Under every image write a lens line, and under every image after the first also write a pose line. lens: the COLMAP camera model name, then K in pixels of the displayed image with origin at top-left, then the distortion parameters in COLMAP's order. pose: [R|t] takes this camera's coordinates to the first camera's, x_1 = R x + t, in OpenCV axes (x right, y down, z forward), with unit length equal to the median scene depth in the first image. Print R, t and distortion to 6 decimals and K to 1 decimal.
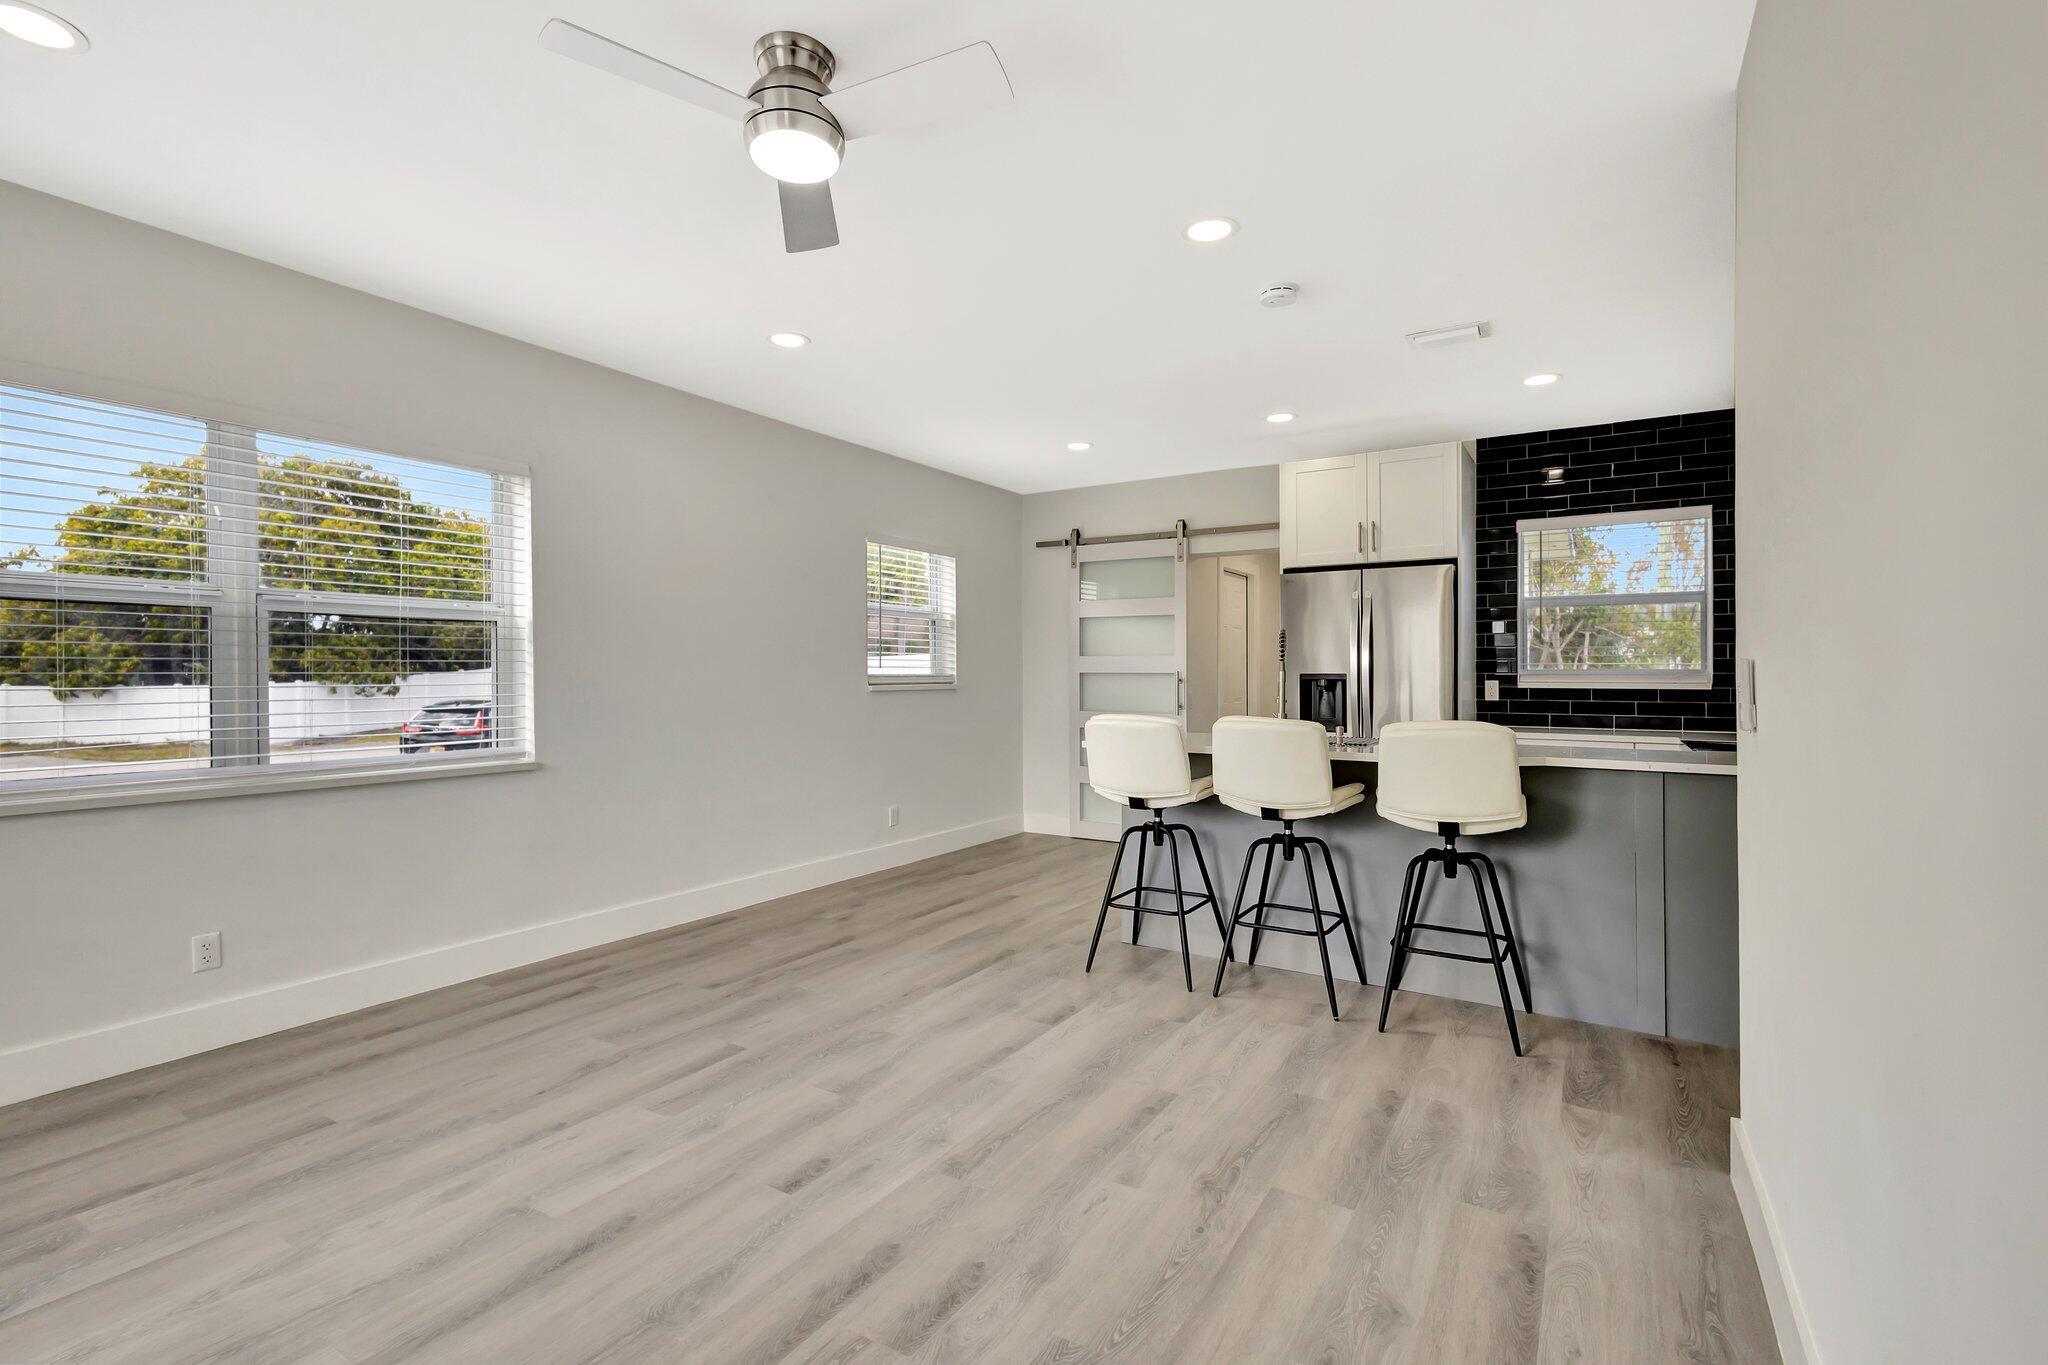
lens RADIAL K [[945.0, 0, 1014.2], [0, 945.0, 682.6], [0, 0, 1]] dist [0.030034, -0.000224]
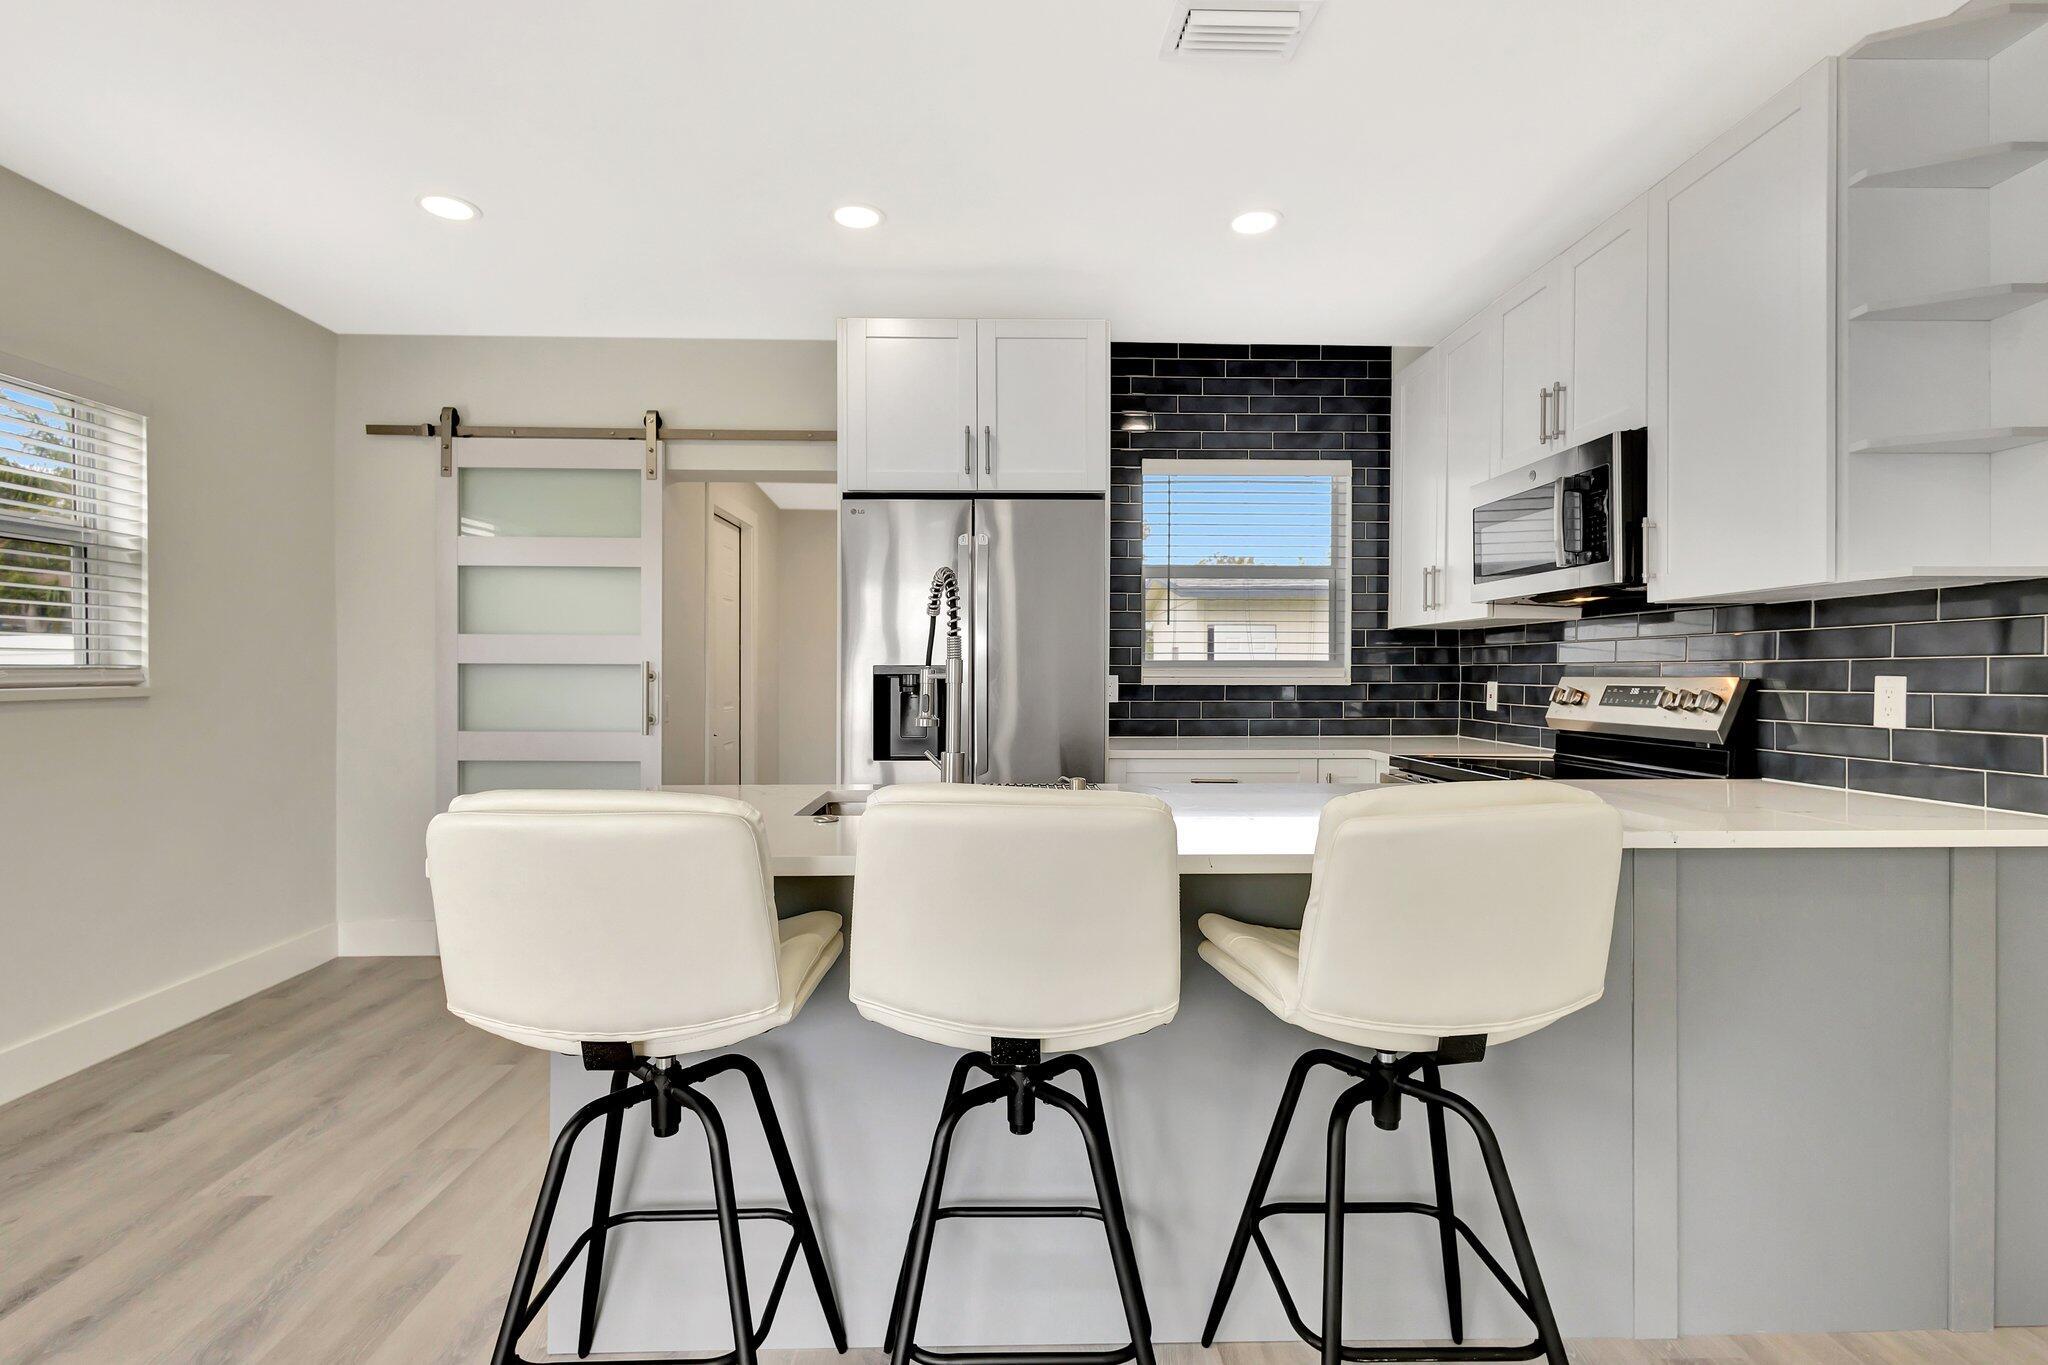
lens RADIAL K [[940.1, 0, 1028.6], [0, 940.1, 668.9], [0, 0, 1]] dist [0.005851, -0.001072]
pose [[0.827171, 0.001280, 0.561949, 0.063138], [0.003383, 0.999968, -0.007256, -0.003363], [-0.561941, 0.007903, 0.827140, 0.625288]]
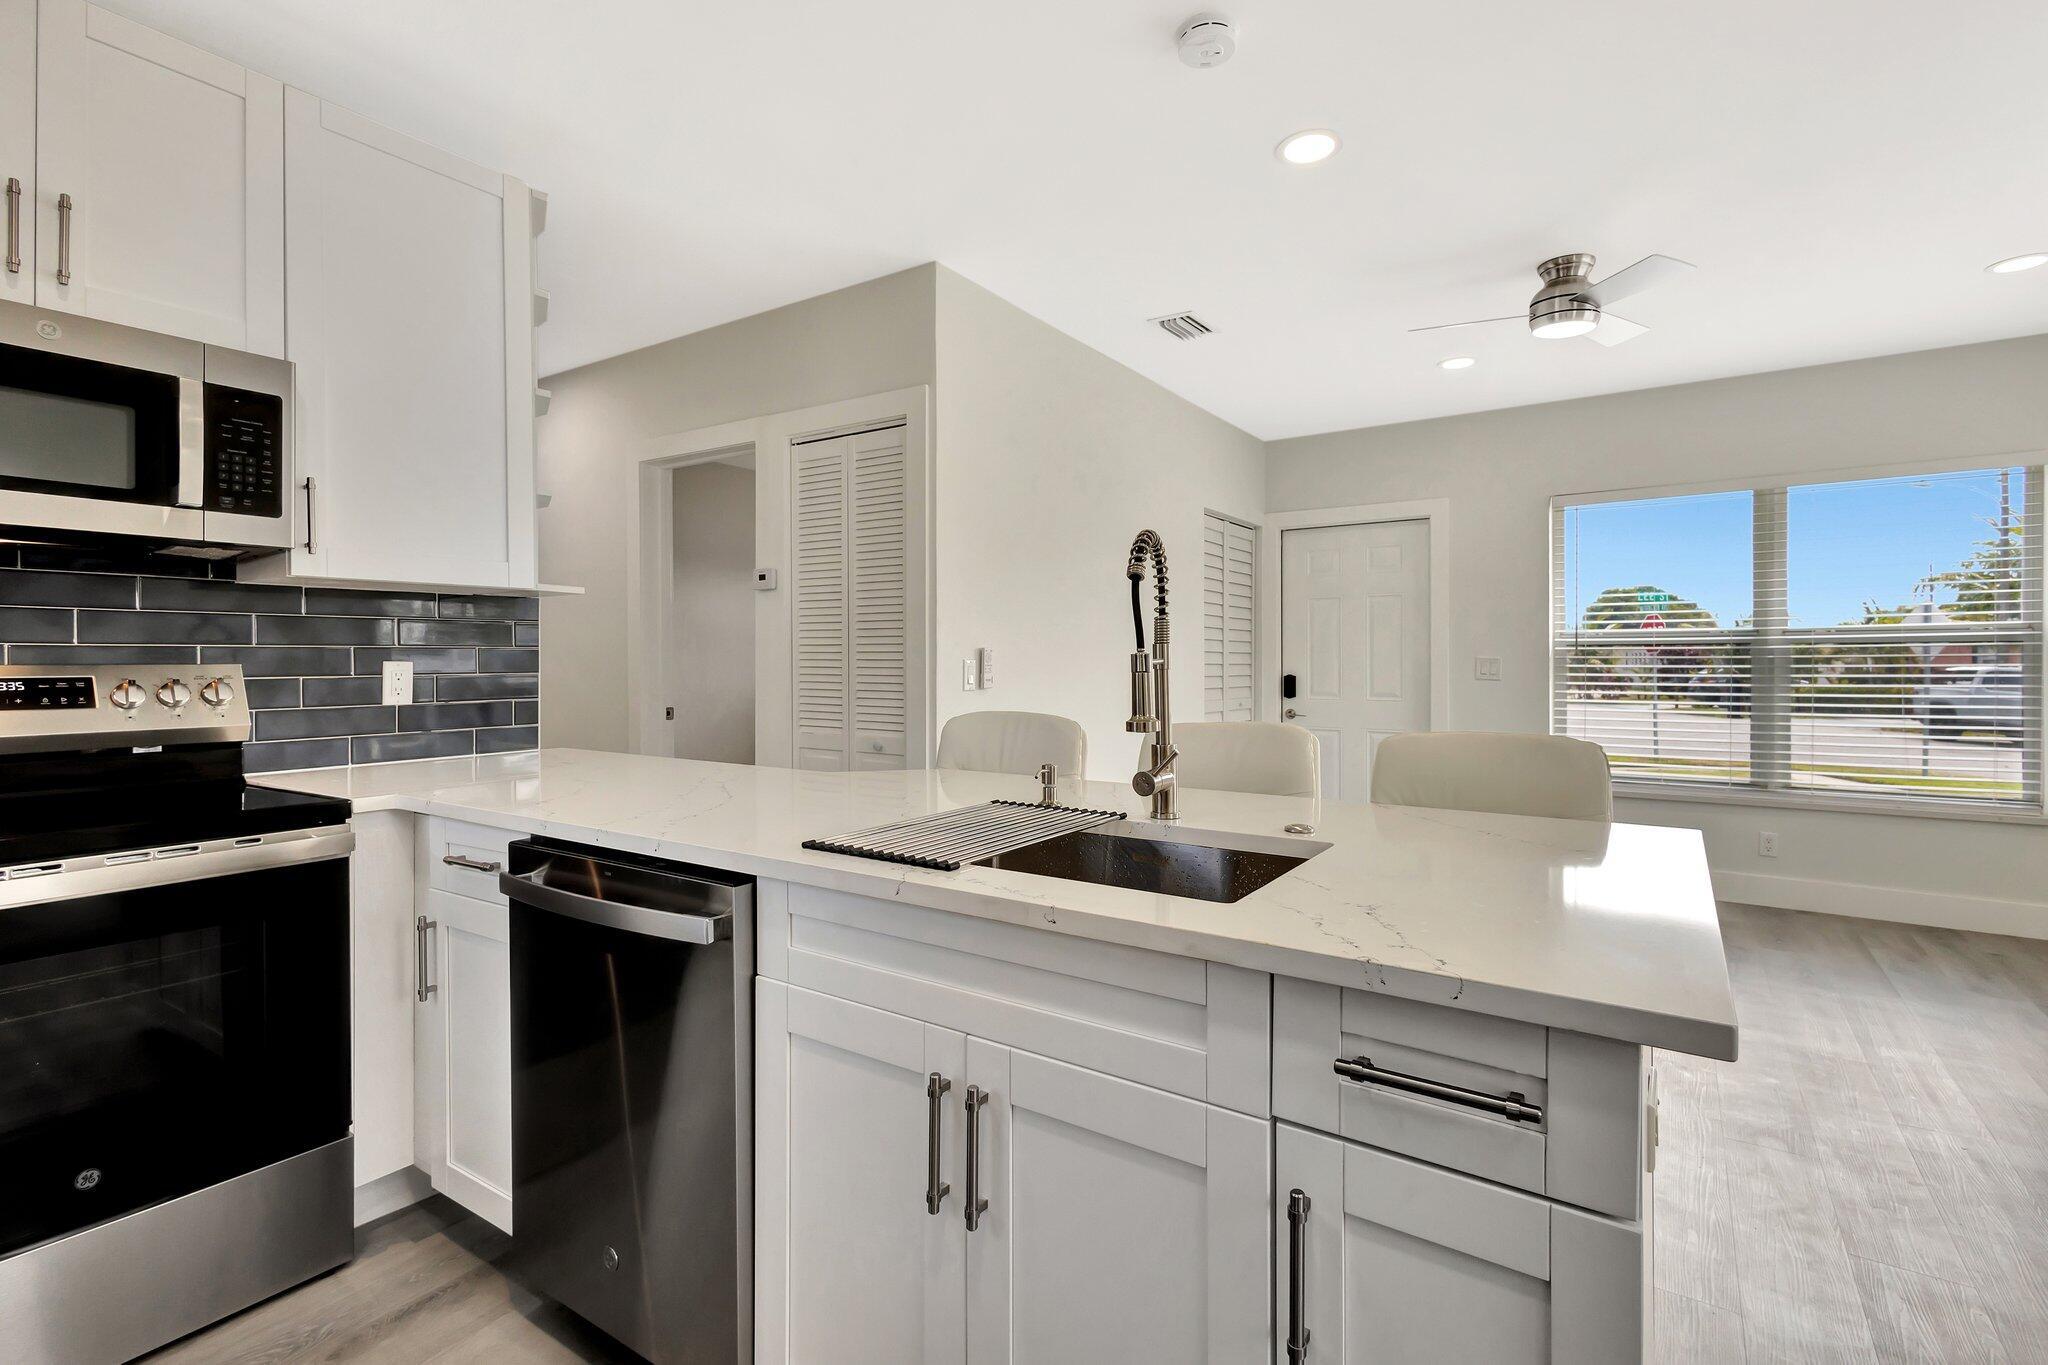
lens RADIAL K [[953.0, 0, 1055.5], [0, 953.0, 648.0], [0, 0, 1]] dist [0.007772, -0.008698]
pose [[-0.999925, 0.003213, 0.011821, 0.324170], [0.003134, 0.999973, -0.006714, -0.004775], [-0.011842, -0.006676, -0.999908, 1.441277]]
